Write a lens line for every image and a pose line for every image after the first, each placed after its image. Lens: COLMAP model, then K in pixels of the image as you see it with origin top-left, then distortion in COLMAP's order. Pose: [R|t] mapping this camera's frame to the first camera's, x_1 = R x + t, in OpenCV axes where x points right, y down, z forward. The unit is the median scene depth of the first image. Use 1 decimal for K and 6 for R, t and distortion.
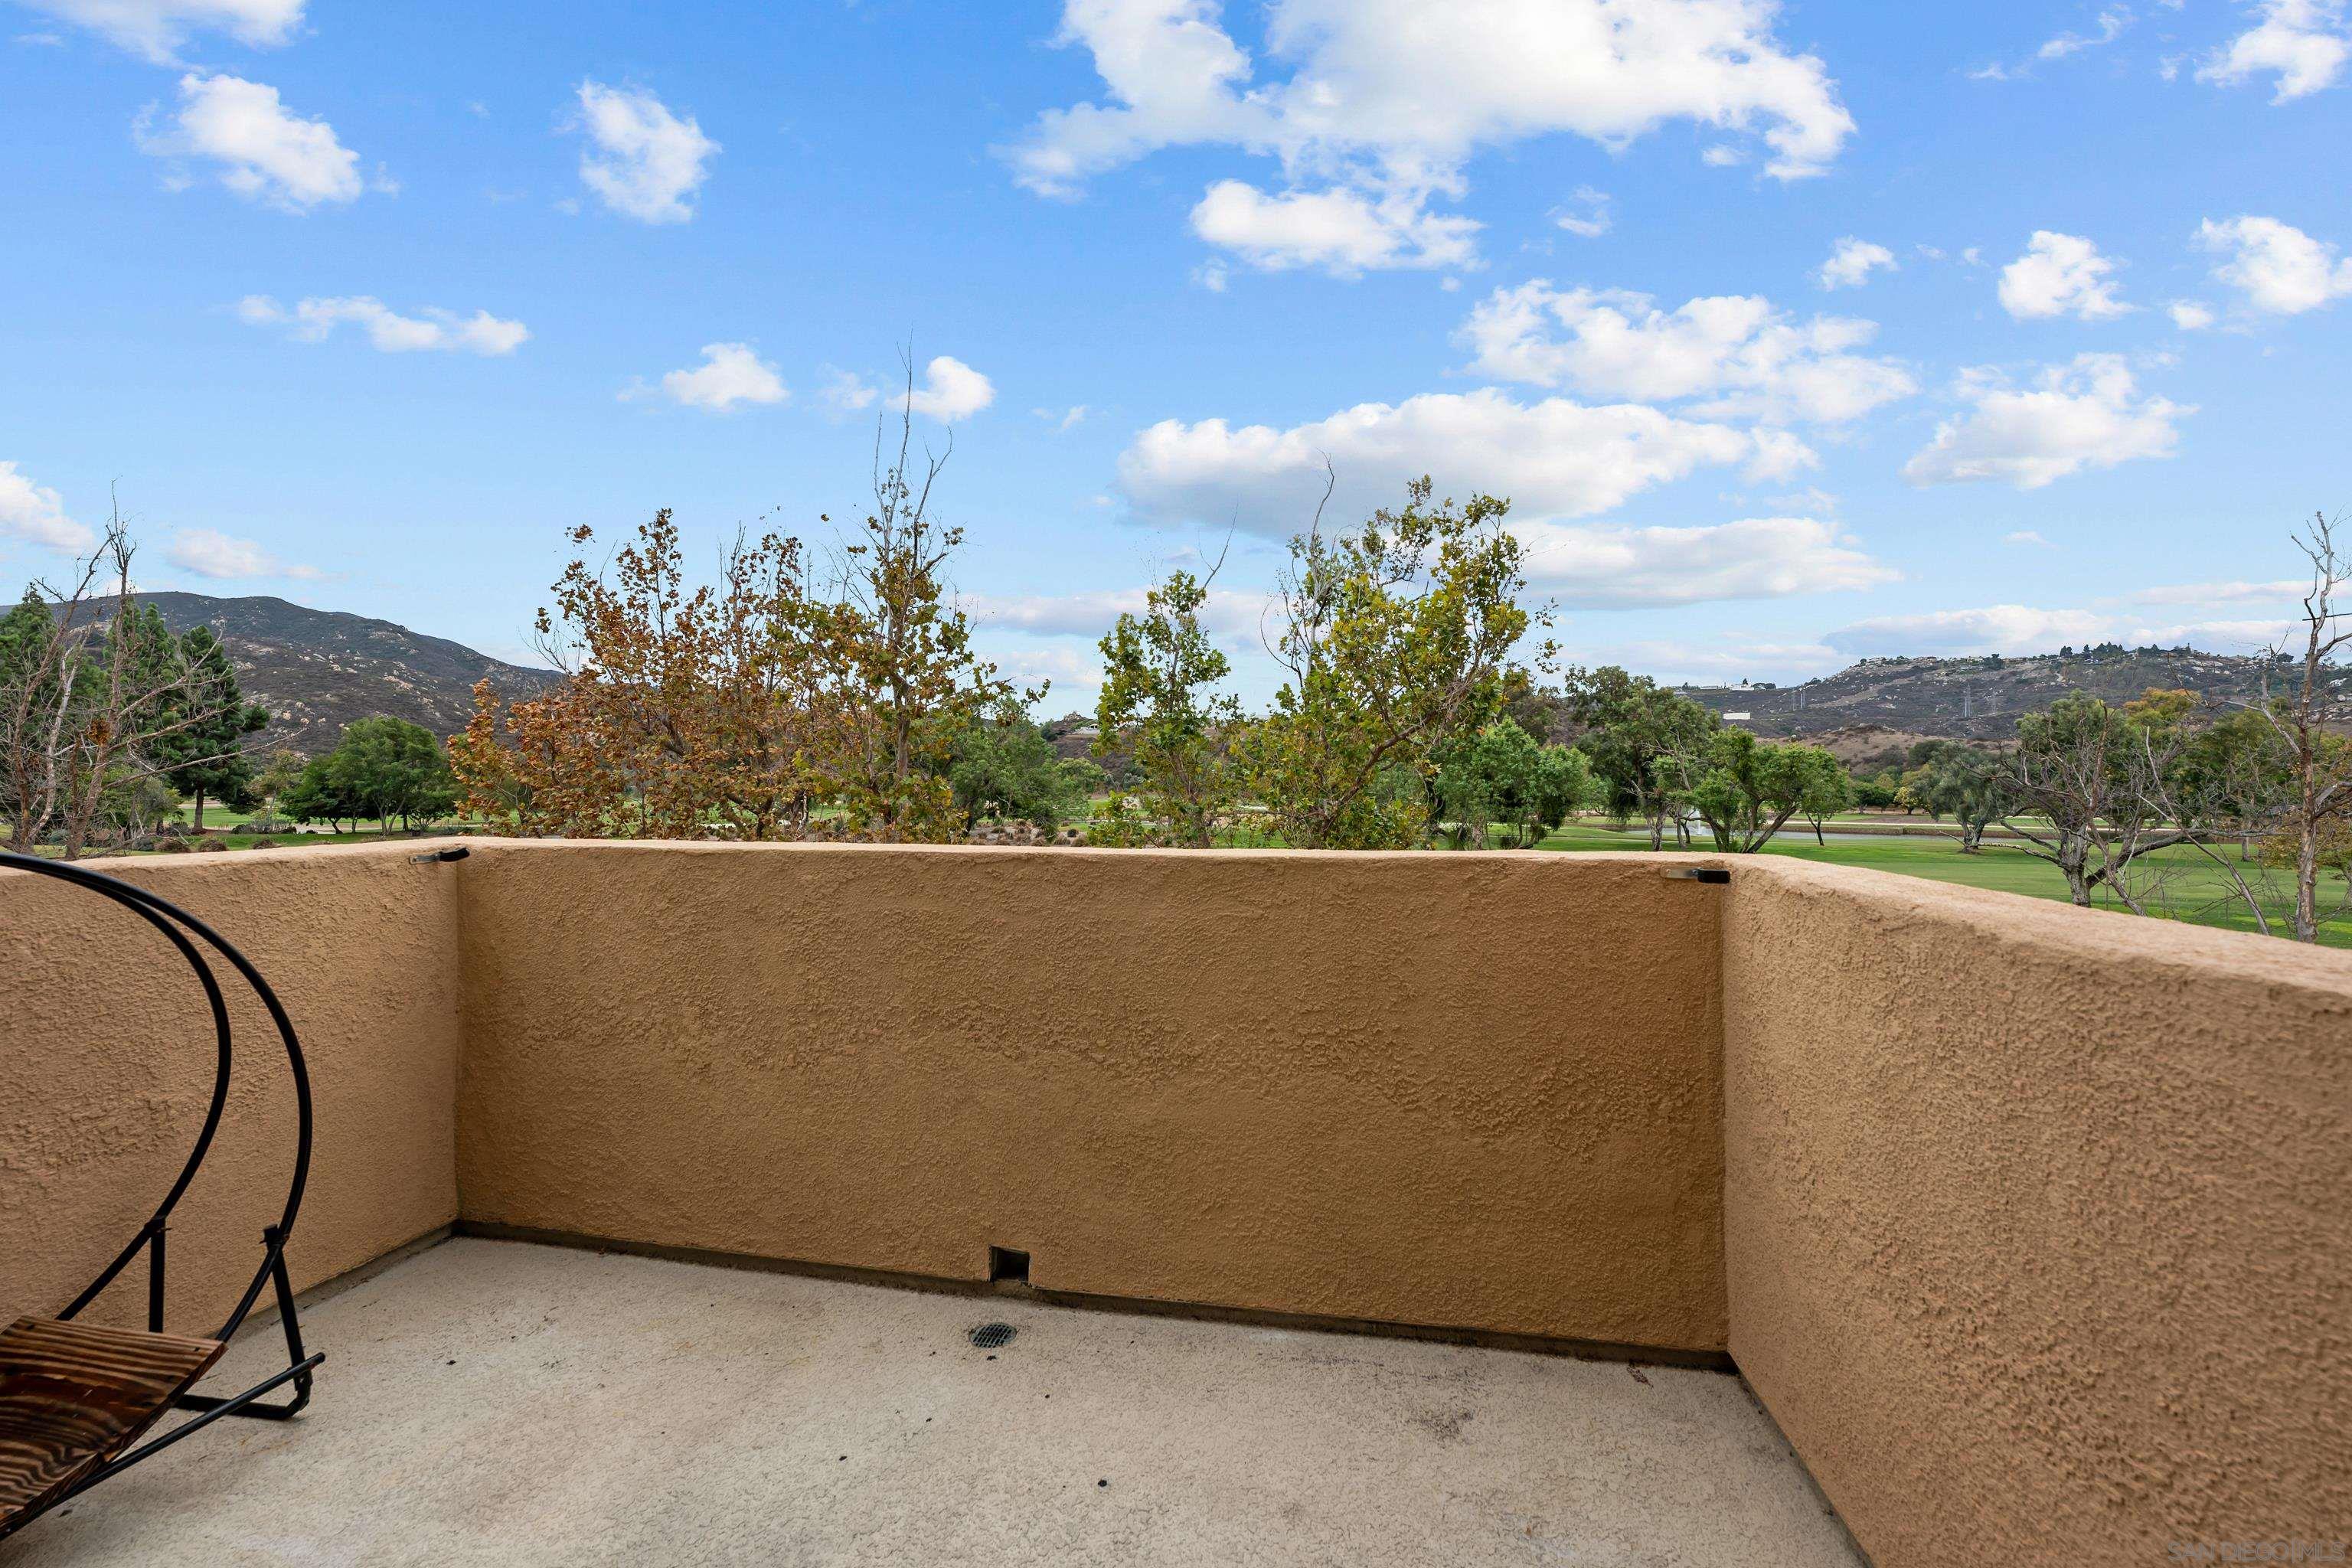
lens RADIAL K [[929.0, 0, 1176.4], [0, 929.0, 786.4], [0, 0, 1]] dist [-0.000557, 0.000509]
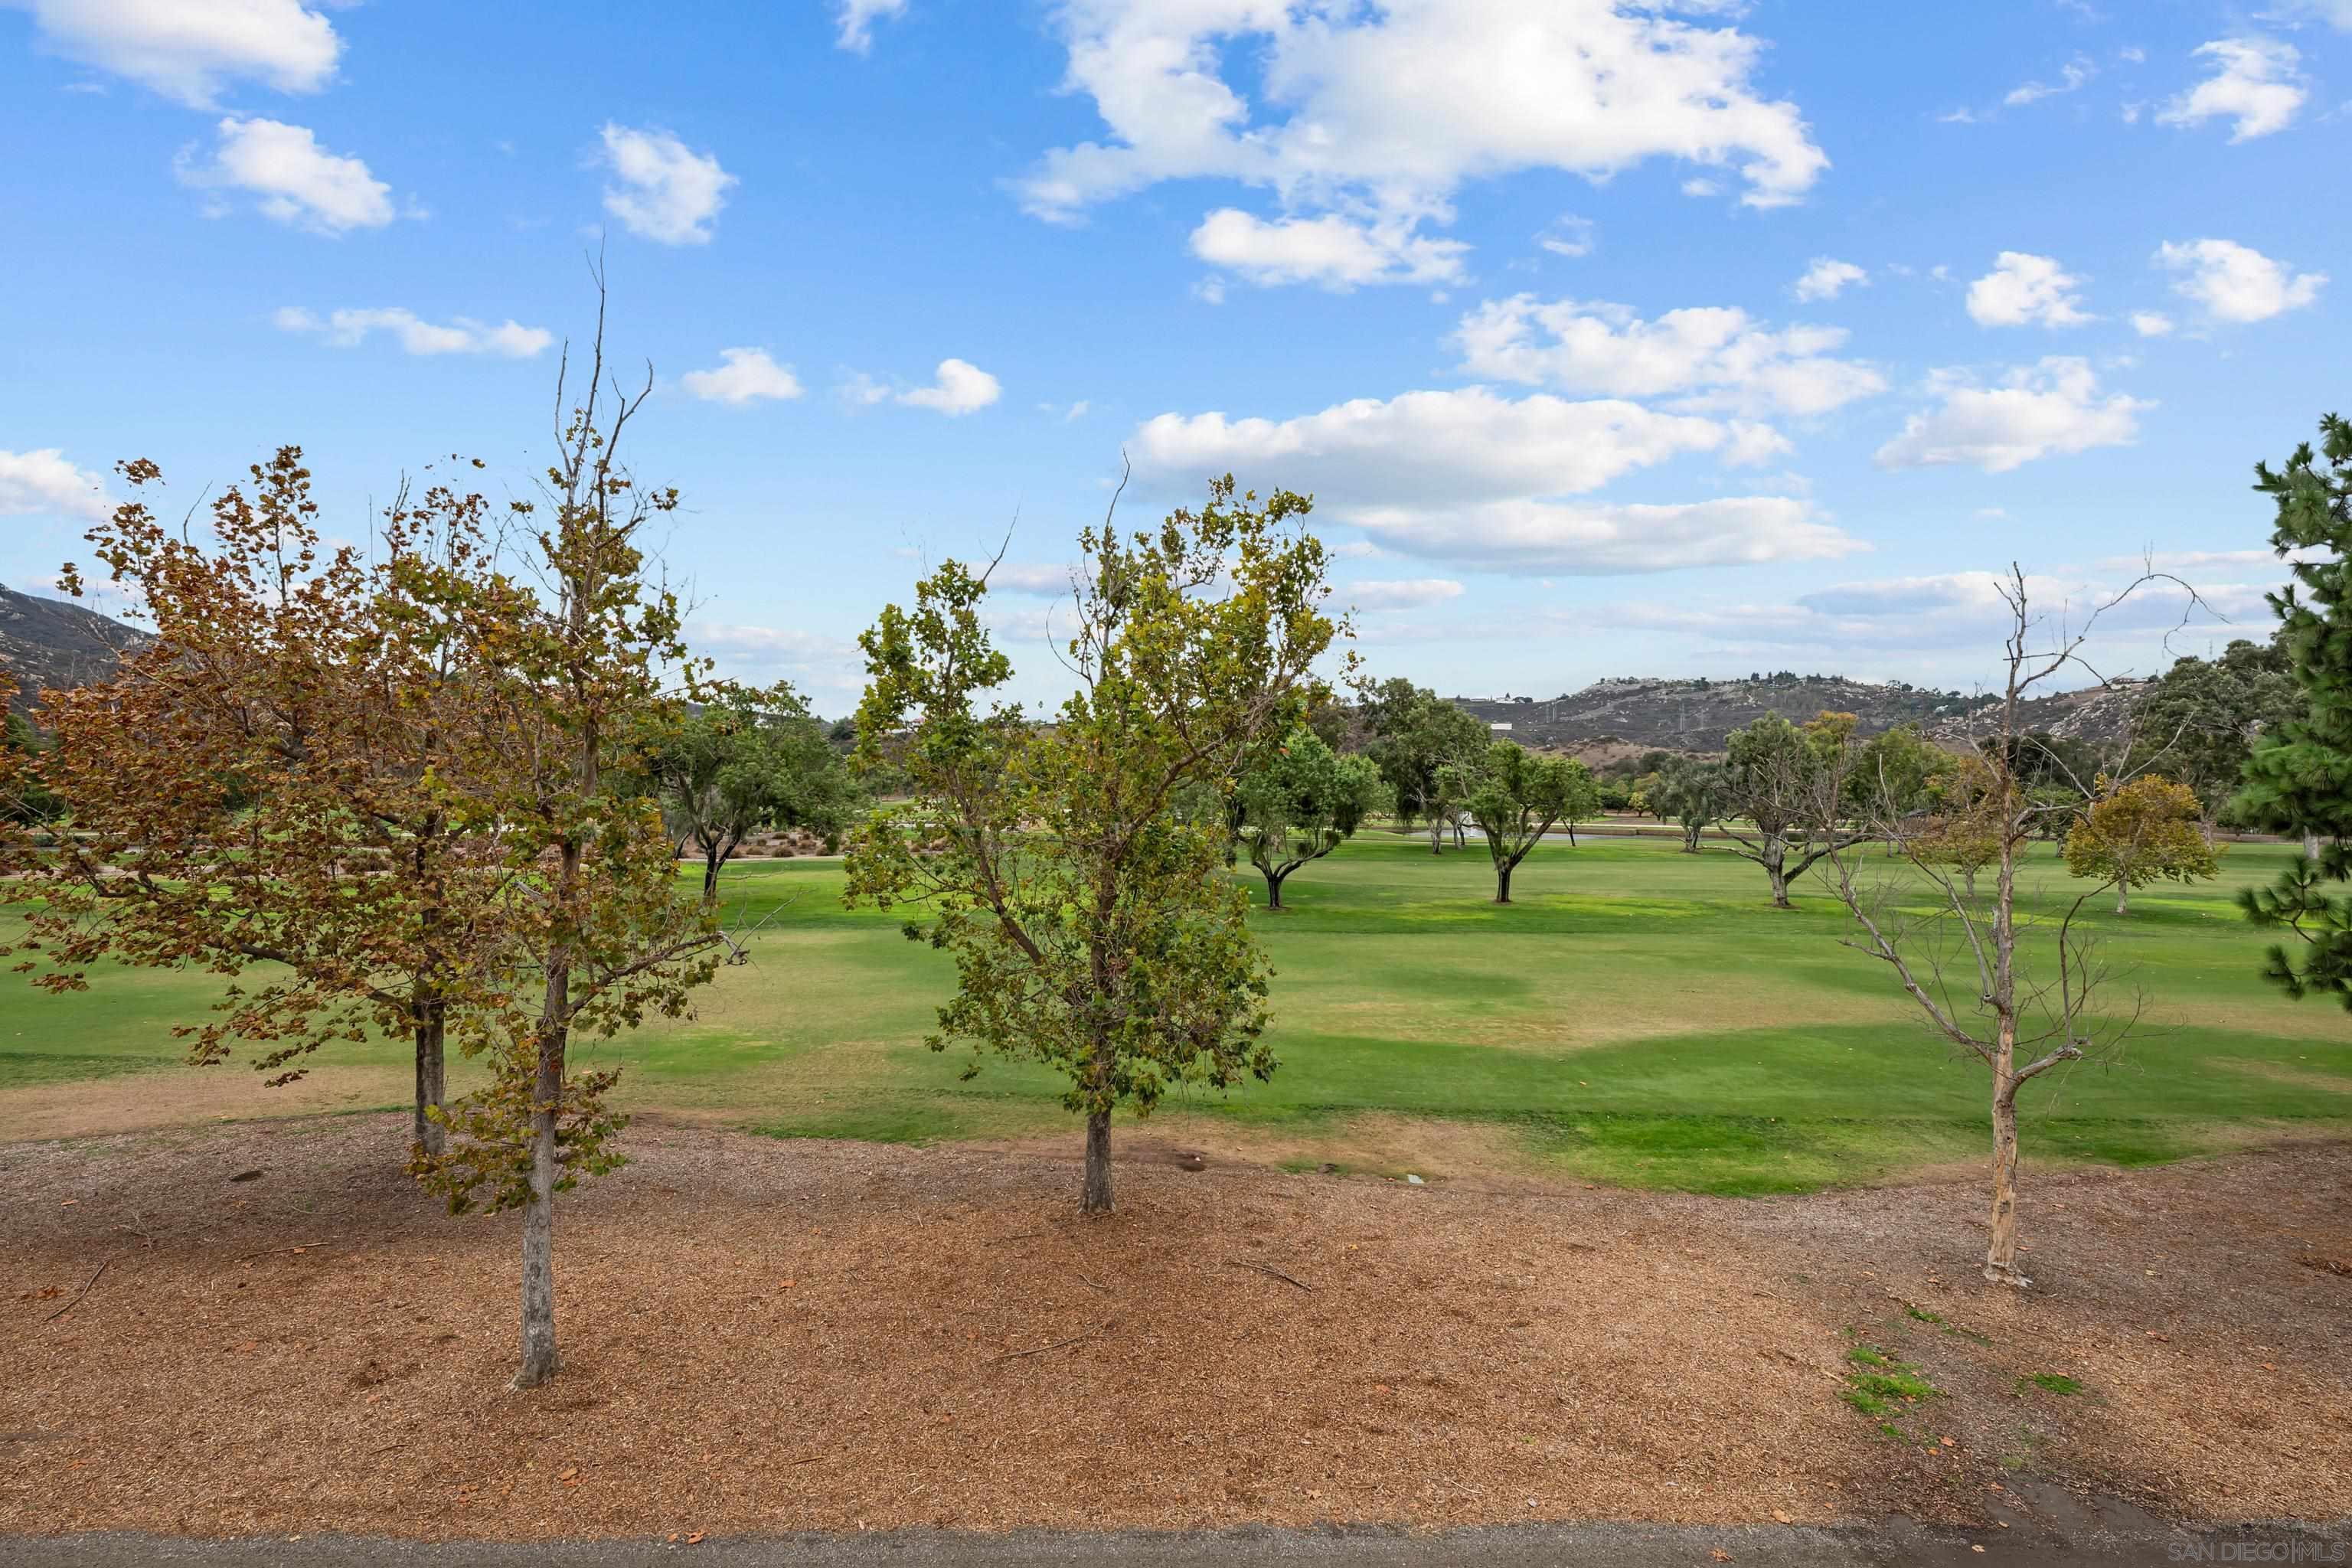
lens RADIAL K [[929.0, 0, 1176.4], [0, 929.0, 786.4], [0, 0, 1]] dist [-0.000557, 0.000509]
pose [[0.978687, 0.005535, 0.205282, 0.026266], [-0.005145, 0.999984, -0.002434, -0.015197], [-0.205292, 0.001326, 0.978700, 0.090085]]
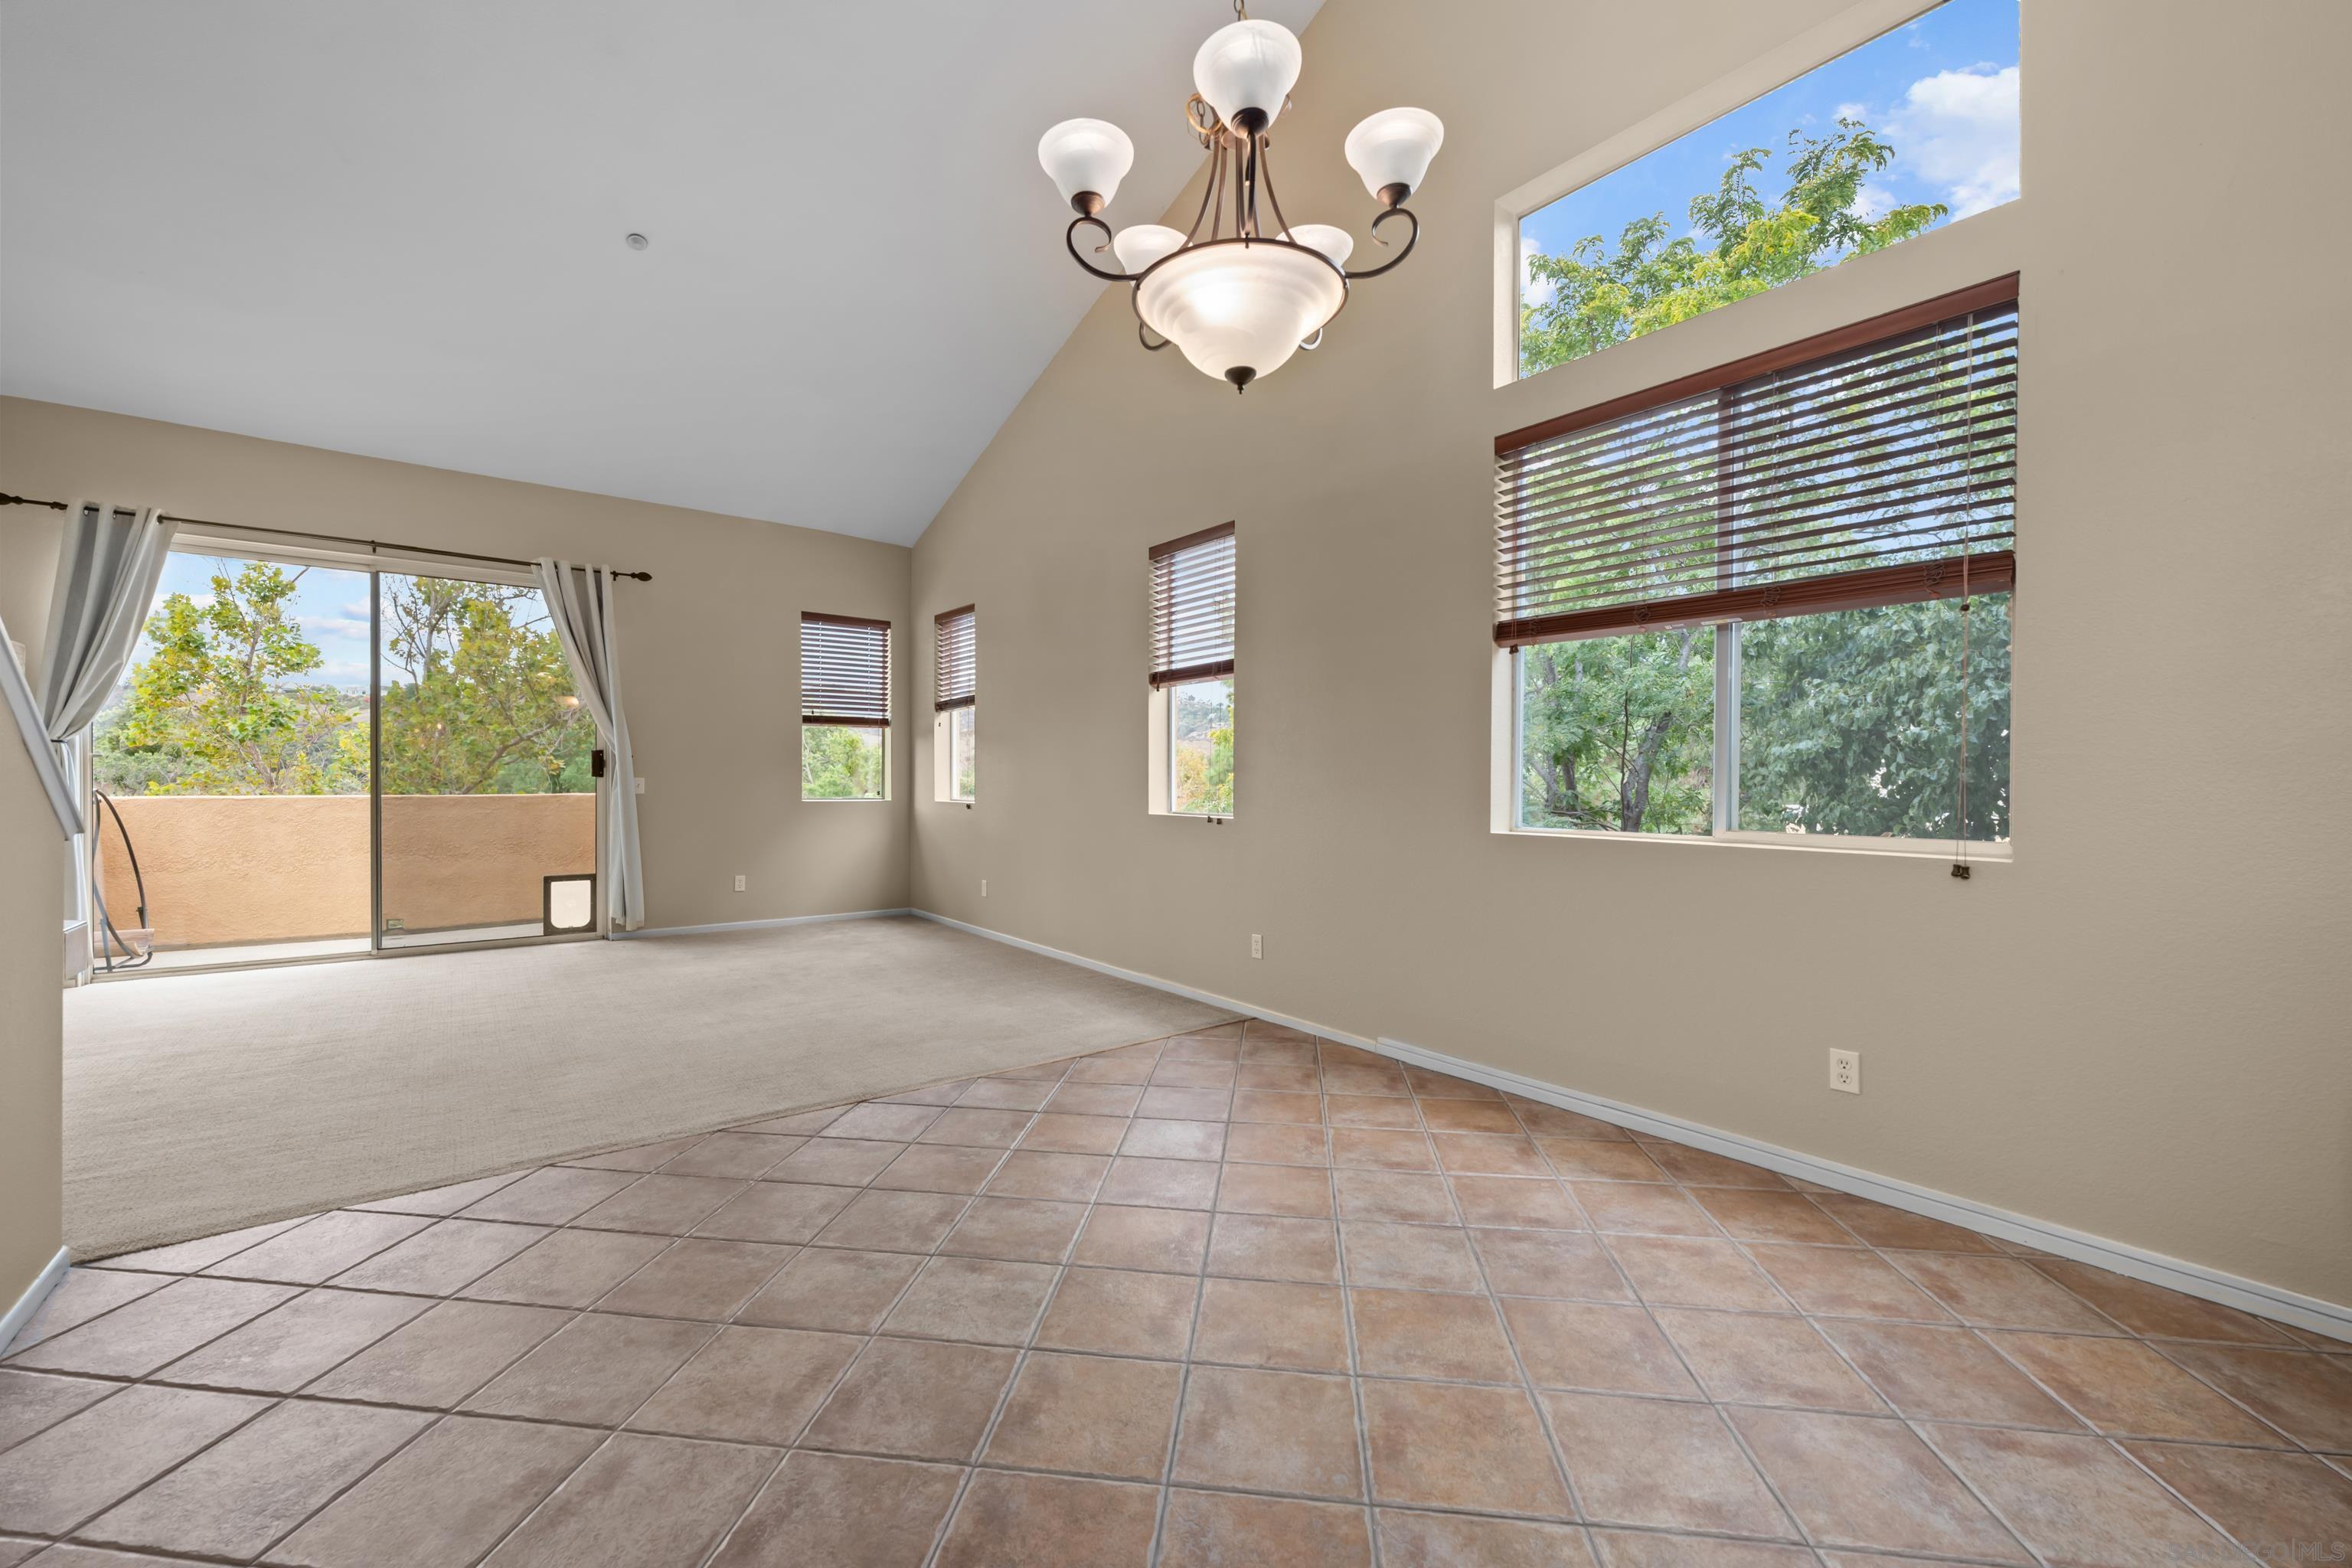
lens RADIAL K [[929.0, 0, 1176.4], [0, 929.0, 786.4], [0, 0, 1]] dist [-0.000557, 0.000509]
pose [[0.657440, -0.003428, 0.753499, -0.090489], [-0.001758, 0.999980, 0.006083, 0.001260], [-0.753505, -0.005324, 0.657421, -0.348857]]
